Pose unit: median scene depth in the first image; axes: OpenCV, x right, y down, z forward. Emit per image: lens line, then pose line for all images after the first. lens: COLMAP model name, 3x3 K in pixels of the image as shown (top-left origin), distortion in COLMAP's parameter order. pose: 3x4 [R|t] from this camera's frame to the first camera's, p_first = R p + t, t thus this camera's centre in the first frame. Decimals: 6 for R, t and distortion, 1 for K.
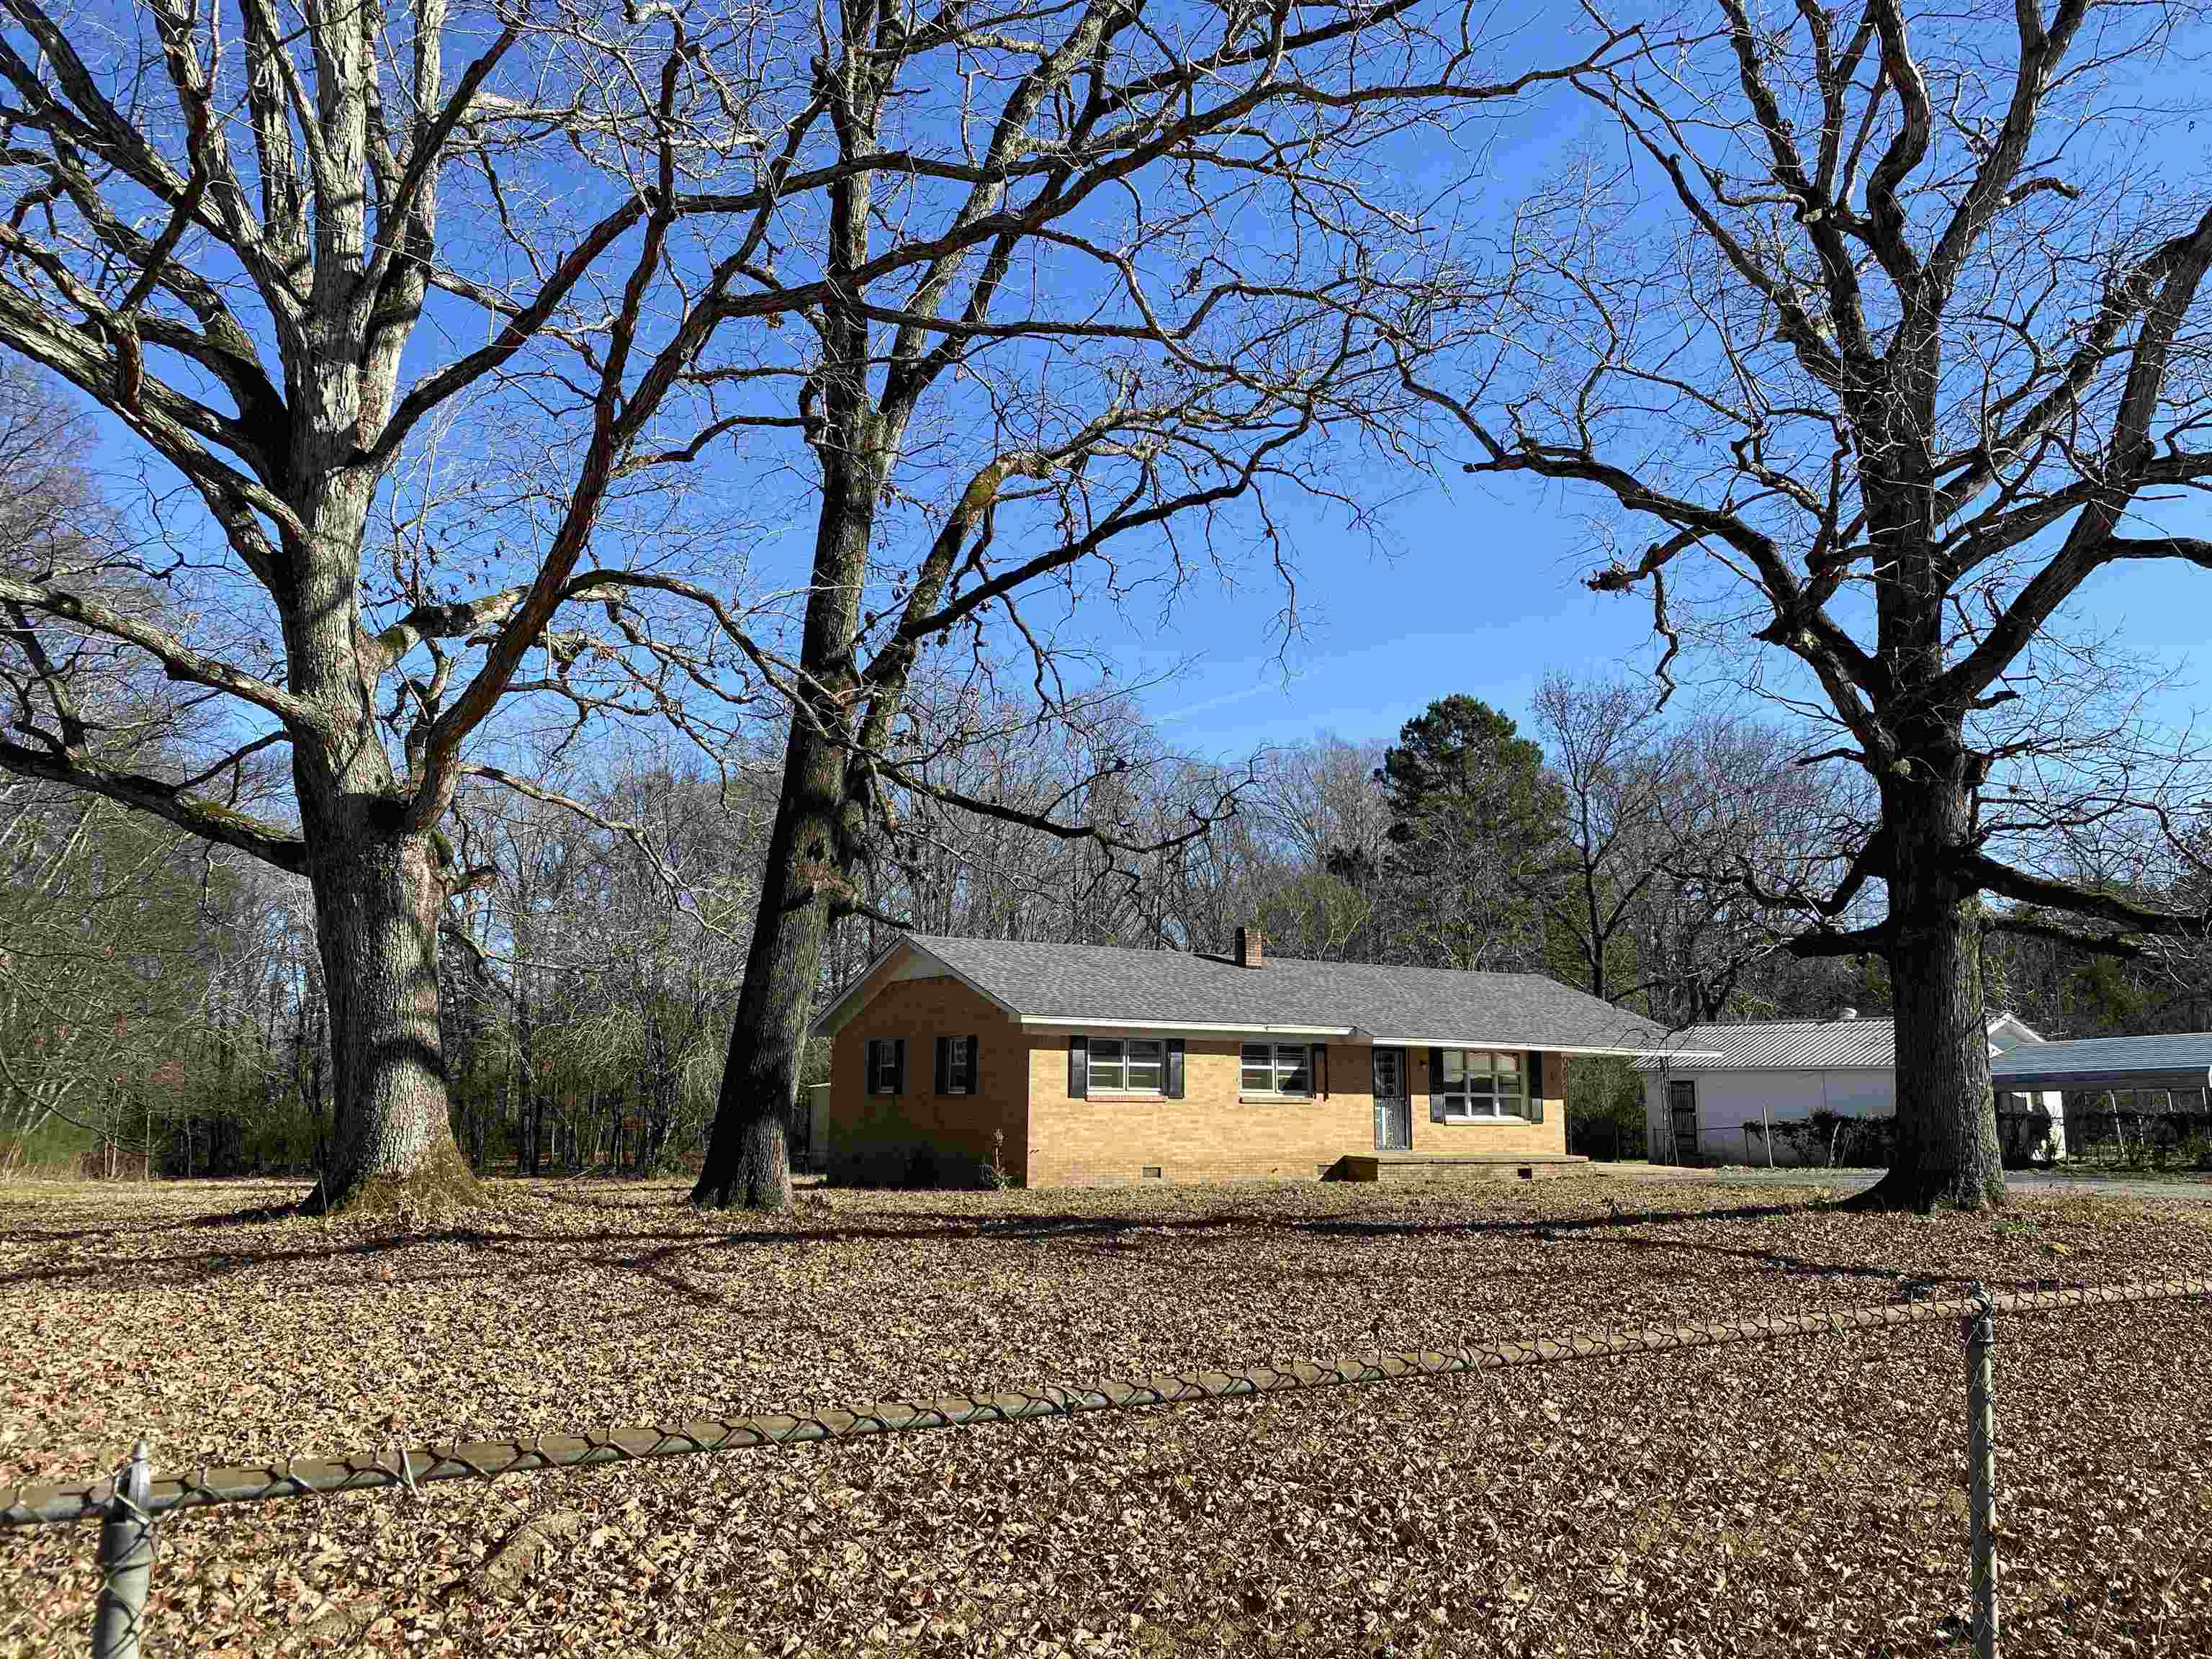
lens RADIAL K [[1712.9, 0, 1107.3], [0, 1712.9, 830.8], [0, 0, 1]] dist [0.055400, -0.061808]
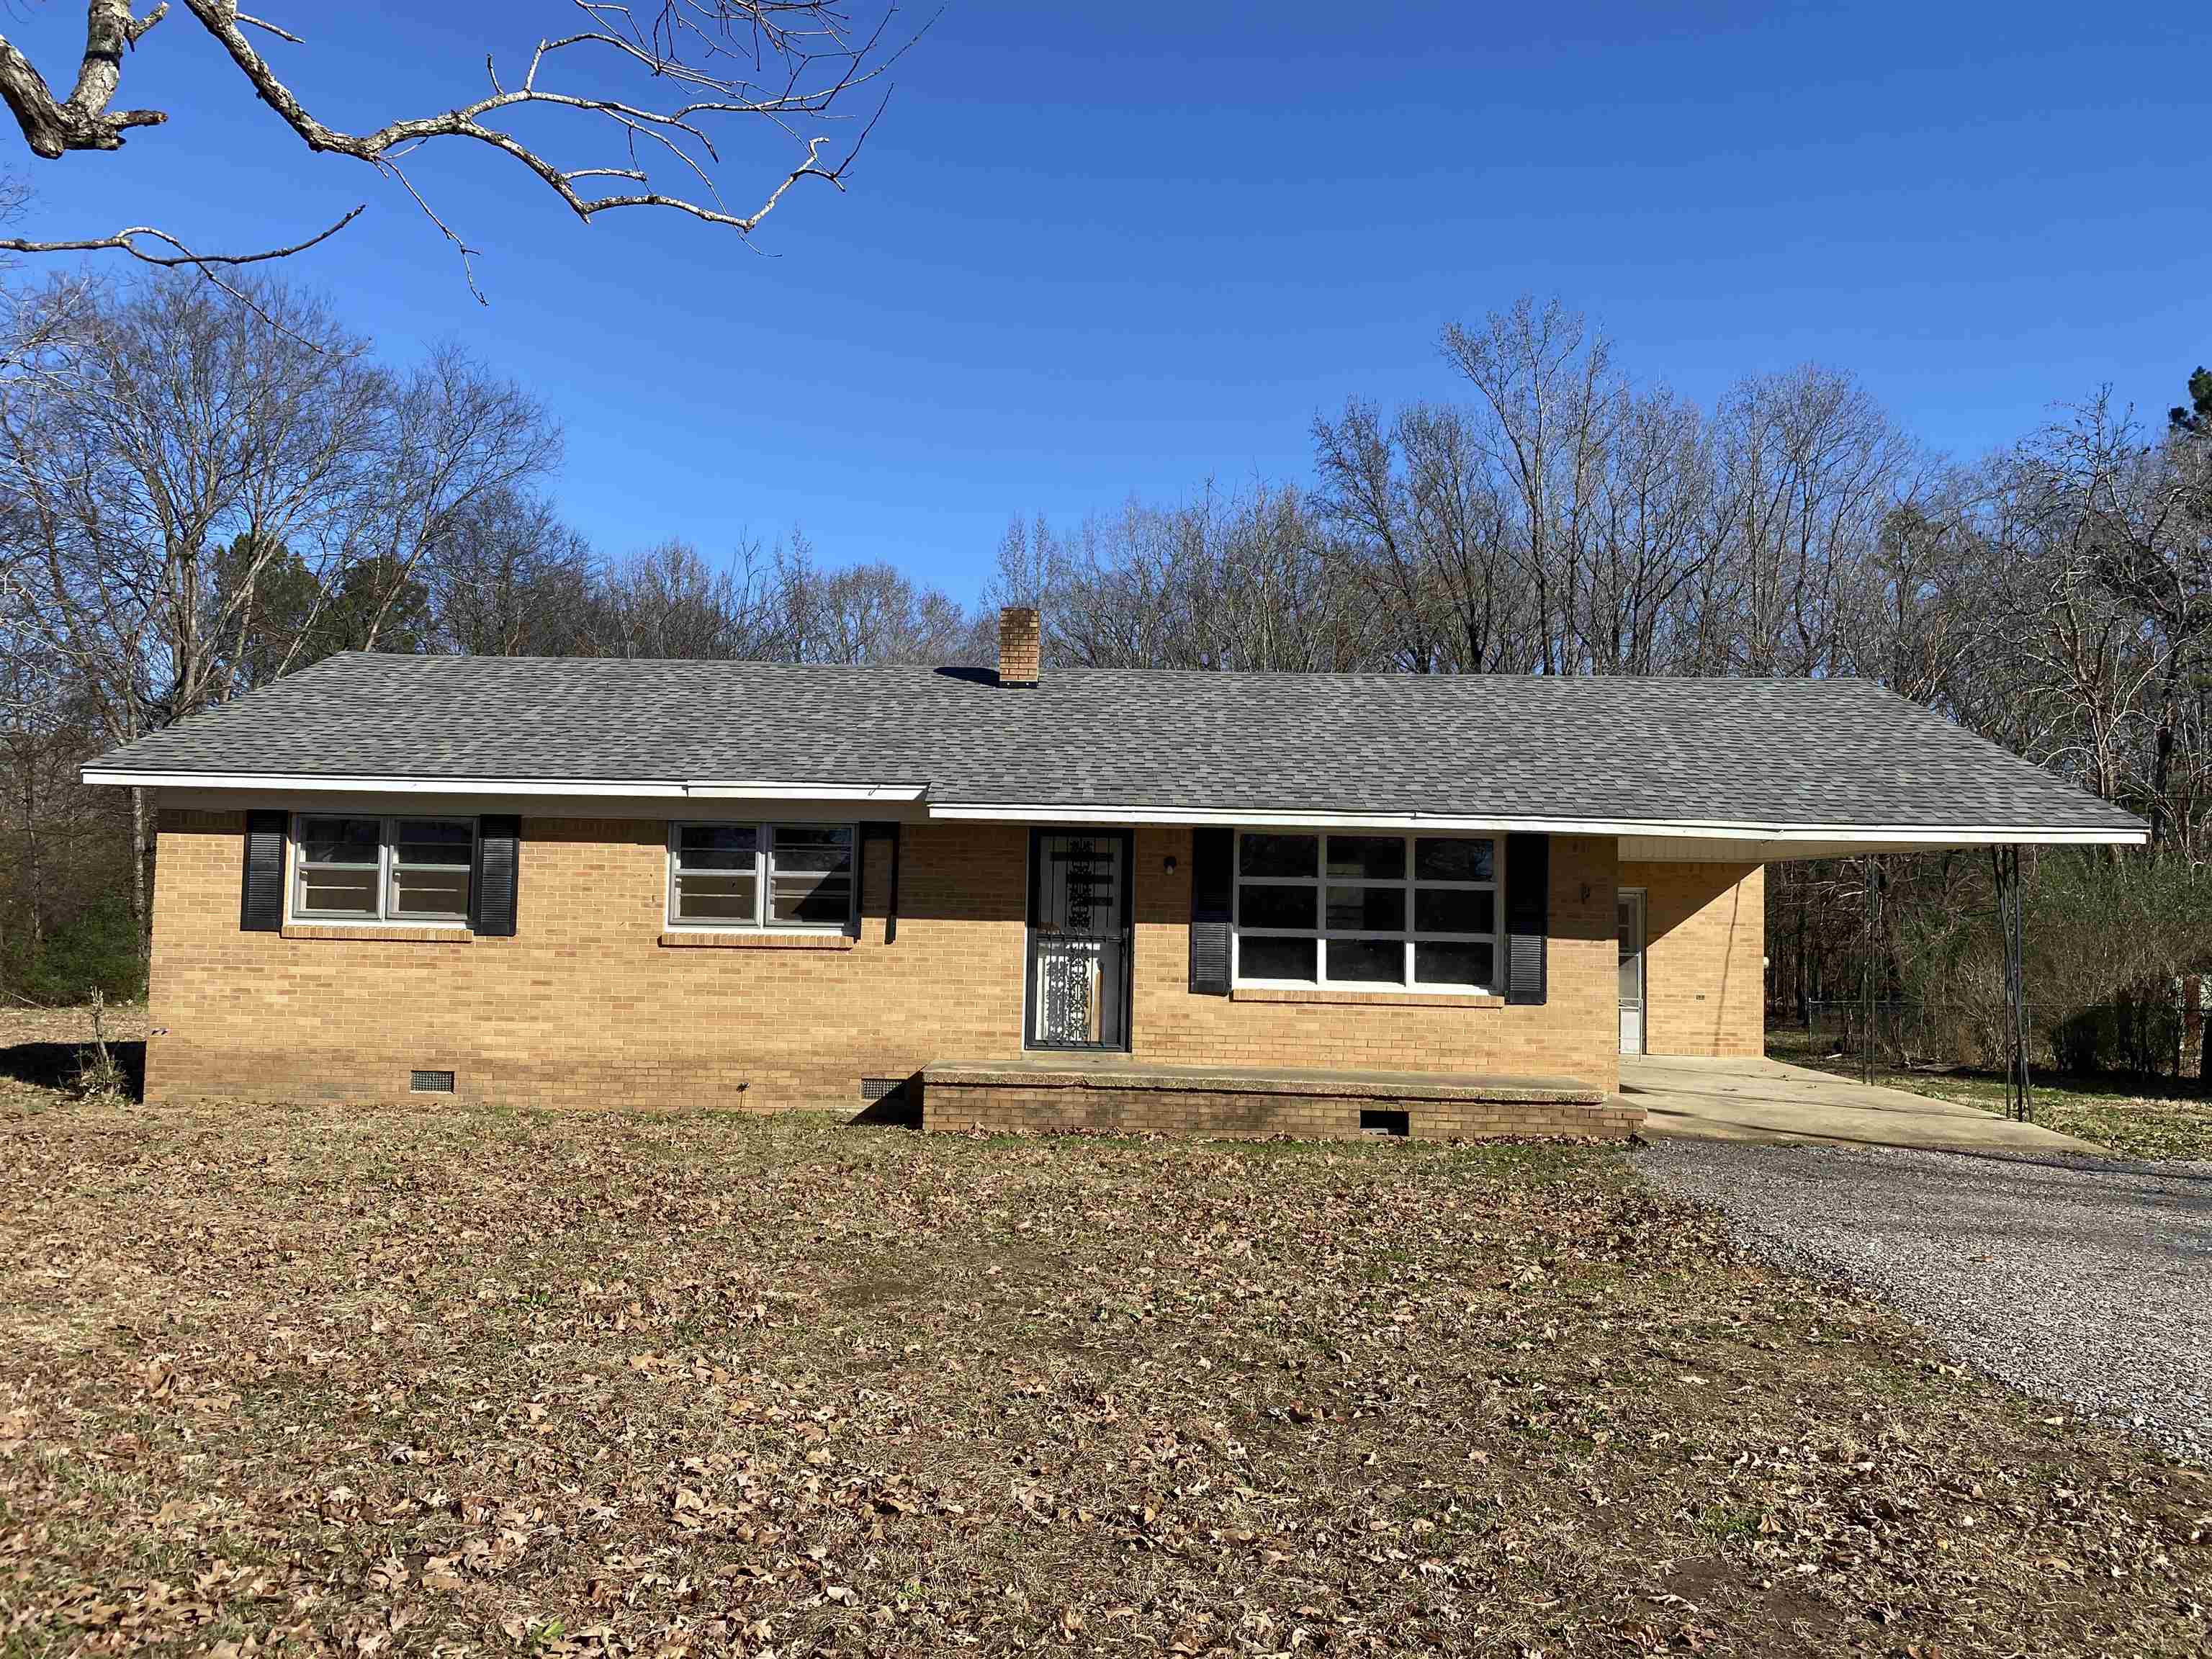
lens RADIAL K [[1712.9, 0, 1091.7], [0, 1712.9, 818.0], [0, 0, 1]] dist [0.055400, -0.061808]
pose [[0.835830, -0.023059, -0.548504, 0.437167], [0.073574, 0.994809, 0.070294, 0.096708], [0.544036, -0.099109, 0.833188, 0.656453]]
